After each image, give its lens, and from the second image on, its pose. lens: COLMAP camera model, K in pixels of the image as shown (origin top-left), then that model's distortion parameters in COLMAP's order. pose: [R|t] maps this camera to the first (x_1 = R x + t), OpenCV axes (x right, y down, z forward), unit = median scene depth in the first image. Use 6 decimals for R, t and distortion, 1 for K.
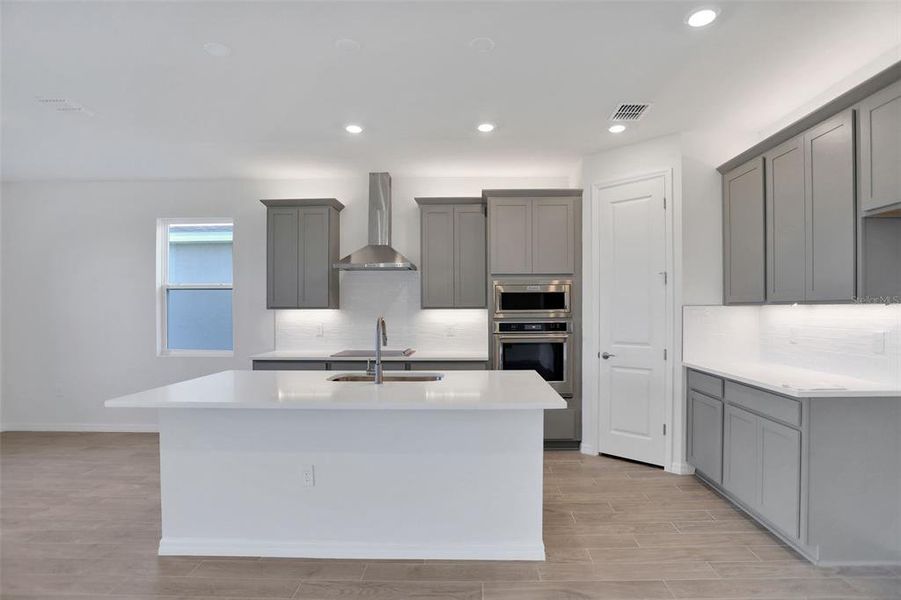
lens RADIAL K [[485.2, 0, 446.0], [0, 485.2, 307.3], [0, 0, 1]] dist [-0.059219, 0.003921]
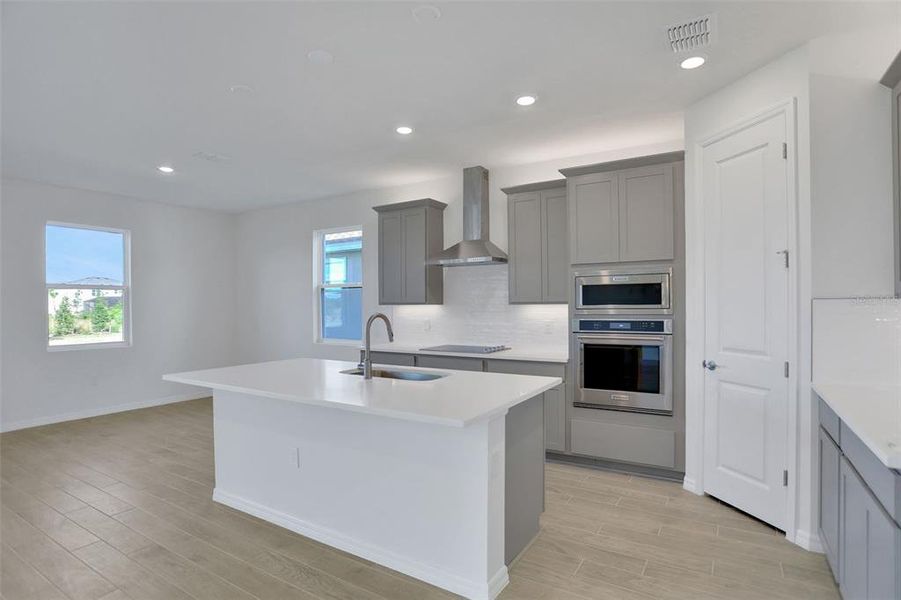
lens RADIAL K [[464.7, 0, 427.6], [0, 464.7, 303.2], [0, 0, 1]] dist [-0.036053, 0.006594]
pose [[0.856389, -0.003271, -0.516320, 0.307382], [0.004852, 0.999987, 0.001714, -0.000990], [0.516308, -0.003973, 0.856394, 0.148306]]
